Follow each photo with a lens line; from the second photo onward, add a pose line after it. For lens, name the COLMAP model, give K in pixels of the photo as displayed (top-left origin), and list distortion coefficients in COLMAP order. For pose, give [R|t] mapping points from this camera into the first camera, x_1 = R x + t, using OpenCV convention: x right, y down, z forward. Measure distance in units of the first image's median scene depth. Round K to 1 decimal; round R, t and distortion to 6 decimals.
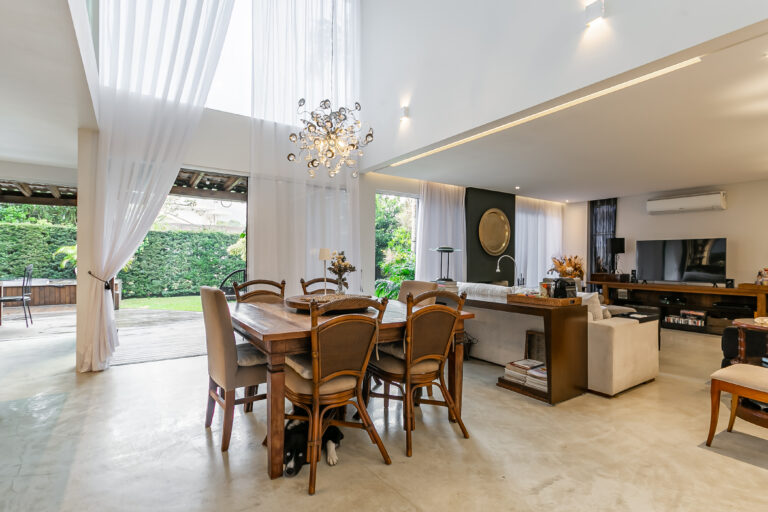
lens RADIAL K [[374.0, 0, 380.6], [0, 374.0, 266.1], [0, 0, 1]] dist [0.002188, 0.000474]
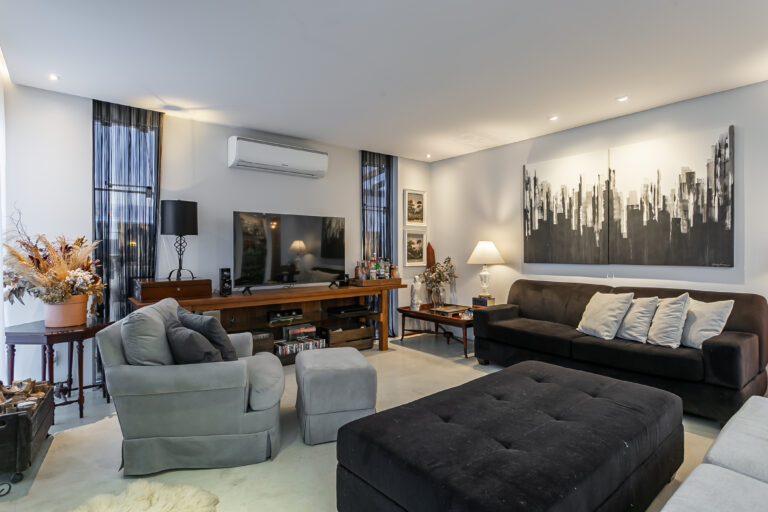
lens RADIAL K [[403.2, 0, 384.0], [0, 403.2, 256.0], [0, 0, 1]] dist [-0.000481, -0.000503]
pose [[-0.075673, -0.018890, 0.996954, 0.140711], [0.016239, 0.999665, 0.020174, -0.015576], [-0.997000, 0.017716, -0.075340, 0.965501]]
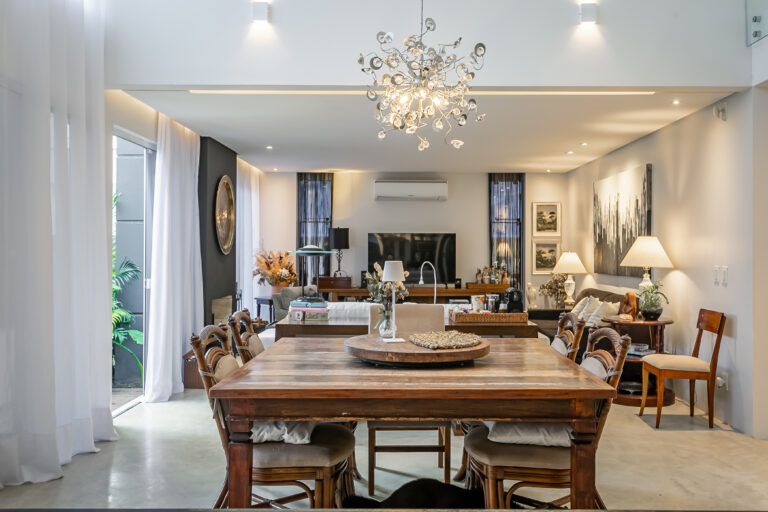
lens RADIAL K [[685.8, 0, 384.0], [0, 685.8, 256.0], [0, 0, 1]] dist [0.002416, 0.001304]
pose [[0.570268, -0.010597, 0.821390, -0.529211], [0.013530, 0.999902, 0.003506, -0.027898], [-0.821347, 0.009114, 0.570356, 0.188763]]
